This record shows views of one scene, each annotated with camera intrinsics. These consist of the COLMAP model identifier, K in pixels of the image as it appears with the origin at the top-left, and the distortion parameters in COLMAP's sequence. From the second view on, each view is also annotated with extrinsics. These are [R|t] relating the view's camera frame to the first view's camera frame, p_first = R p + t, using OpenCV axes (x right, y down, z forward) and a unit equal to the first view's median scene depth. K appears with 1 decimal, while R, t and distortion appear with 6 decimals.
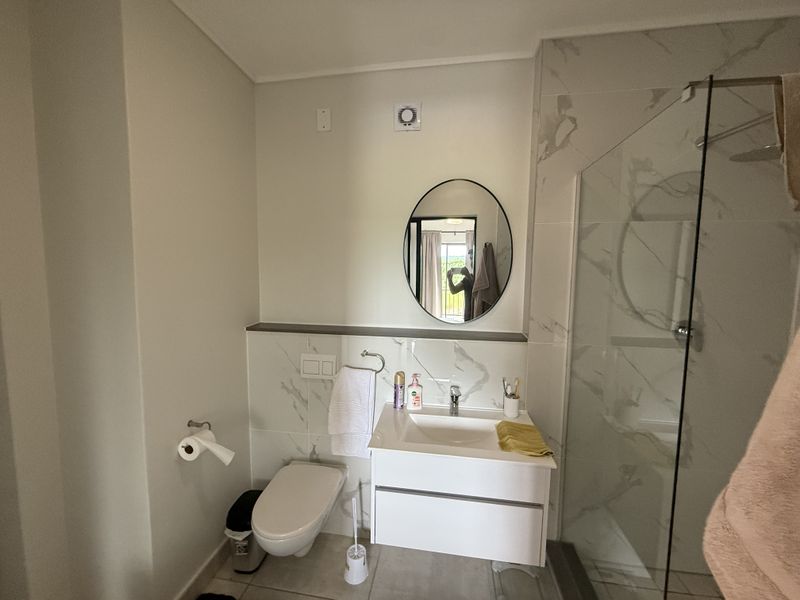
lens RADIAL K [[318.7, 0, 398.4], [0, 318.7, 300.4], [0, 0, 1]] dist [-0.002138, 0.000156]
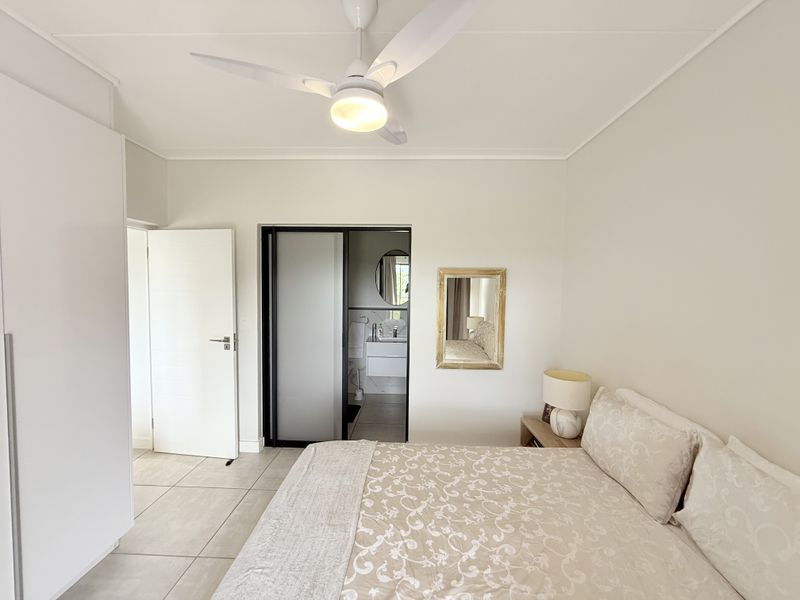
lens RADIAL K [[318.7, 0, 398.4], [0, 318.7, 300.4], [0, 0, 1]] dist [-0.002138, 0.000156]
pose [[0.992803, 0.000197, 0.119756, -0.123957], [0.003350, 0.999562, -0.029415, 0.125288], [-0.119709, 0.029604, 0.992367, -1.732476]]
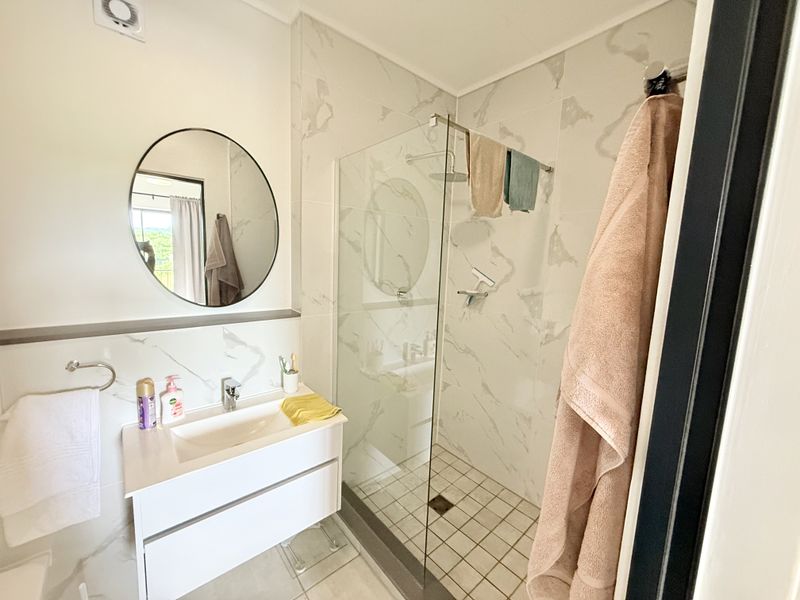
lens RADIAL K [[318.7, 0, 398.4], [0, 318.7, 300.4], [0, 0, 1]] dist [-0.002138, 0.000156]
pose [[0.652104, -0.085061, 0.753343, -0.161381], [0.036309, 0.996050, 0.081036, 0.006906], [-0.757260, -0.025491, 0.652616, 0.094735]]
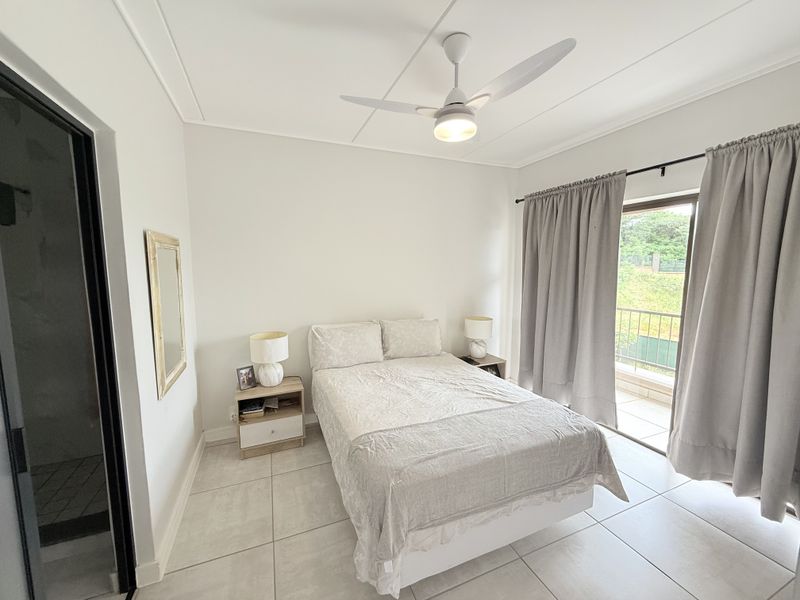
lens RADIAL K [[318.7, 0, 398.4], [0, 318.7, 300.4], [0, 0, 1]] dist [-0.002138, 0.000156]
pose [[-0.524661, -0.102198, 0.845155, -0.978849], [0.066073, 0.984885, 0.160112, 0.007541], [-0.848744, 0.139847, -0.509978, -0.164884]]
